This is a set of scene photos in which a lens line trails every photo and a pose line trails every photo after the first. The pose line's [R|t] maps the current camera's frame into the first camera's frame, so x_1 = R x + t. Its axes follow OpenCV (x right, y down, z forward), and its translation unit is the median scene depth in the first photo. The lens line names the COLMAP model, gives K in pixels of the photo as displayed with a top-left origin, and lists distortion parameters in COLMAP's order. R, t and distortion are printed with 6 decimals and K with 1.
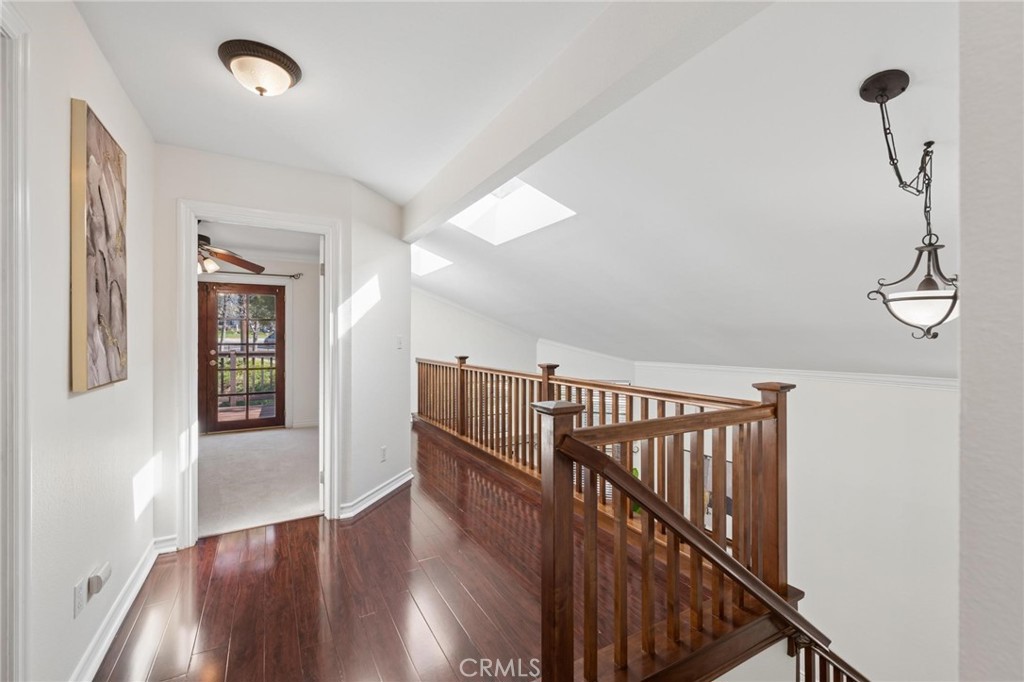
lens RADIAL K [[441.8, 0, 515.6], [0, 441.8, 340.1], [0, 0, 1]] dist [0.001176, 0.000071]
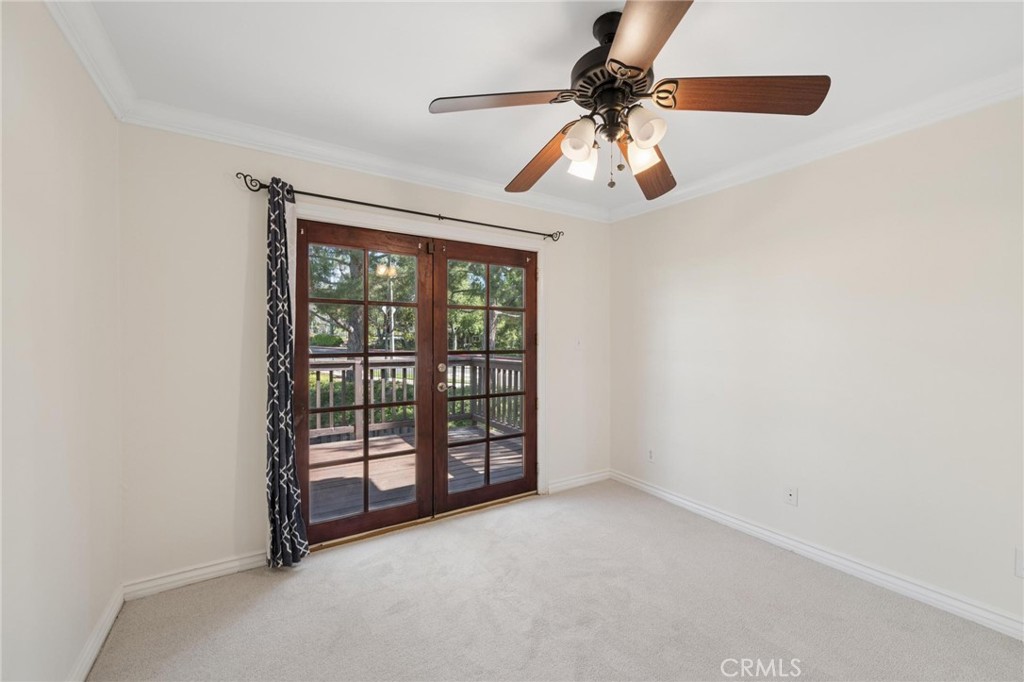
lens RADIAL K [[408.8, 0, 514.4], [0, 408.8, 341.7], [0, 0, 1]] dist [-0.002431, -0.000989]
pose [[0.998477, -0.003093, 0.055086, -0.582632], [0.003292, 0.999988, -0.003519, -0.002241], [-0.055074, 0.003695, 0.998475, 0.460524]]
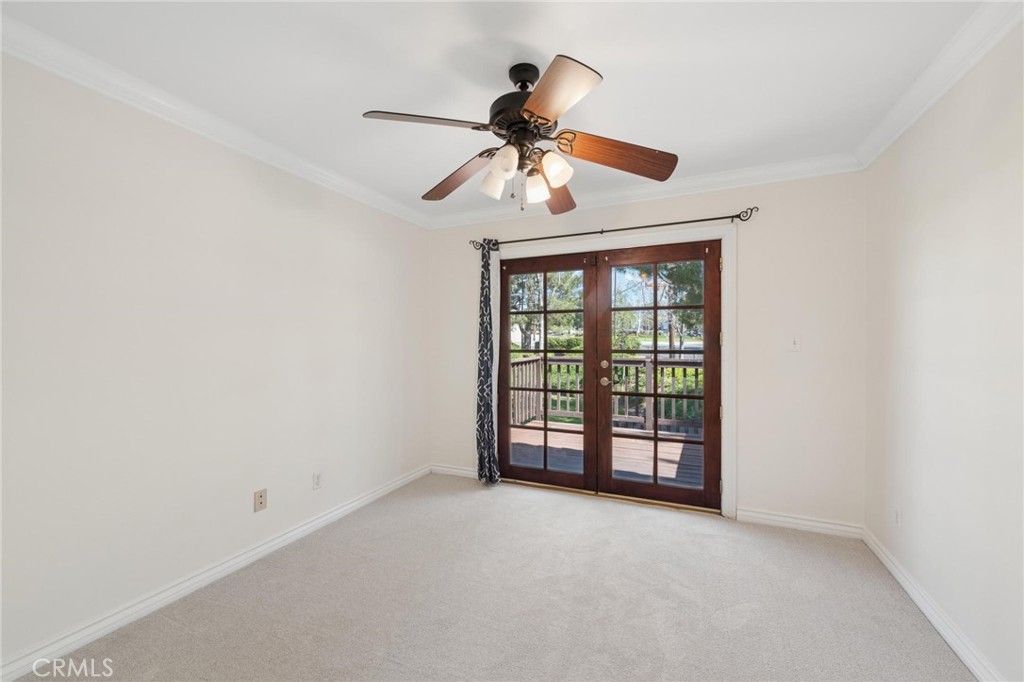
lens RADIAL K [[408.8, 0, 509.9], [0, 408.8, 342.8], [0, 0, 1]] dist [-0.002431, -0.000989]
pose [[0.593586, -0.000700, -0.804770, -0.285286], [-0.000751, 0.999999, -0.001423, -0.001352], [0.804770, 0.001449, 0.593585, 0.520001]]
